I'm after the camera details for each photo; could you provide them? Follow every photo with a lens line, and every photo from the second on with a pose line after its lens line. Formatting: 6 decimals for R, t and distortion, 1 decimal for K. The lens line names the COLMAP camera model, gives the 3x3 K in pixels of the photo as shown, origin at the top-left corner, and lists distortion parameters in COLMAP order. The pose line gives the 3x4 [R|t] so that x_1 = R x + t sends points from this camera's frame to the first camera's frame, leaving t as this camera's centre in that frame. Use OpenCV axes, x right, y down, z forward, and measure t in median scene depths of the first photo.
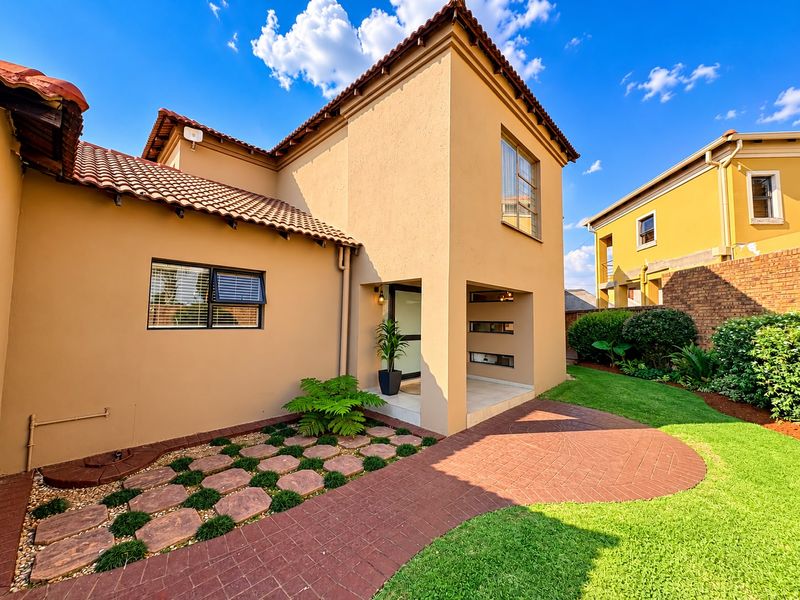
lens RADIAL K [[319.1, 0, 402.4], [0, 319.1, 301.0], [0, 0, 1]] dist [-0.000298, 0.000150]
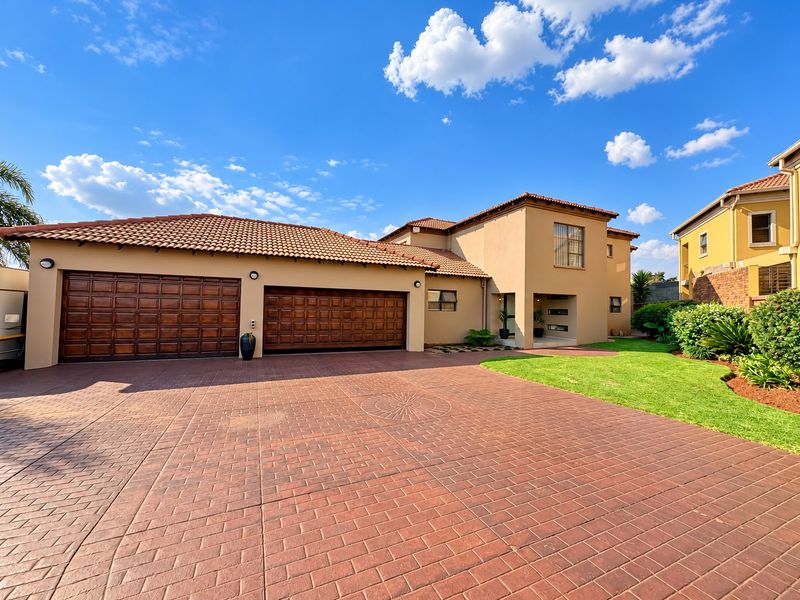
lens RADIAL K [[317.6, 0, 400.0], [0, 317.6, 300.0], [0, 0, 1]] dist [-0.002455, -0.000112]
pose [[0.928292, -0.009266, -0.371736, 0.091185], [0.018792, 0.999581, 0.022013, -0.052923], [0.371376, -0.027420, 0.928077, -1.130655]]
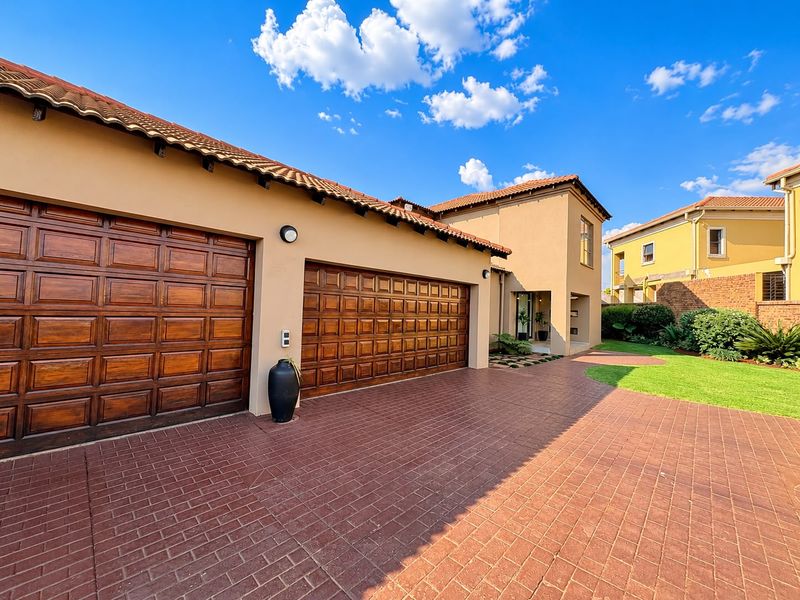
lens RADIAL K [[319.1, 0, 402.4], [0, 319.1, 301.0], [0, 0, 1]] dist [-0.000298, 0.000150]
pose [[0.999860, 0.015457, 0.006459, -0.634716], [-0.015663, 0.999329, 0.033120, -0.035605], [-0.005942, -0.033216, 0.999431, -0.801063]]
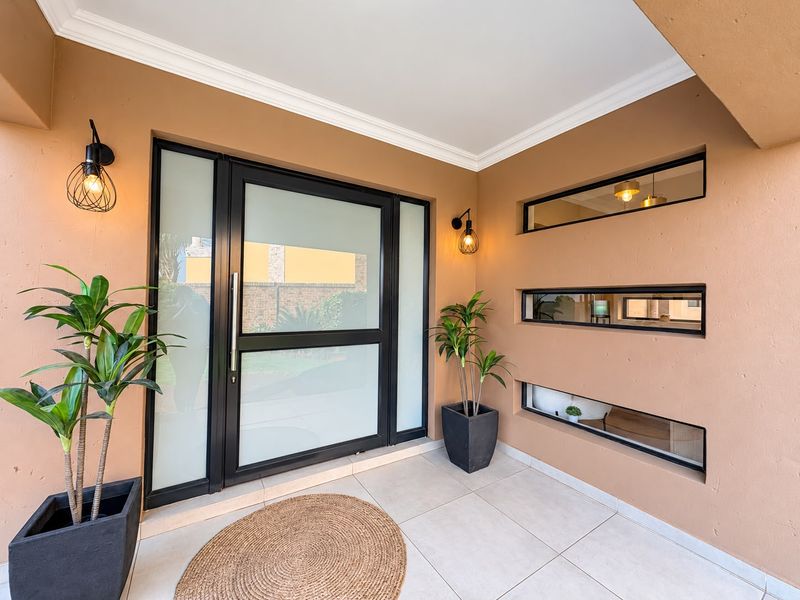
lens RADIAL K [[319.1, 0, 402.4], [0, 319.1, 301.0], [0, 0, 1]] dist [-0.000298, 0.000150]
pose [[0.972714, -0.002817, -0.231988, 0.163499], [0.013474, 0.998924, 0.044366, 0.056886], [0.231614, -0.046281, 0.971706, 0.636123]]
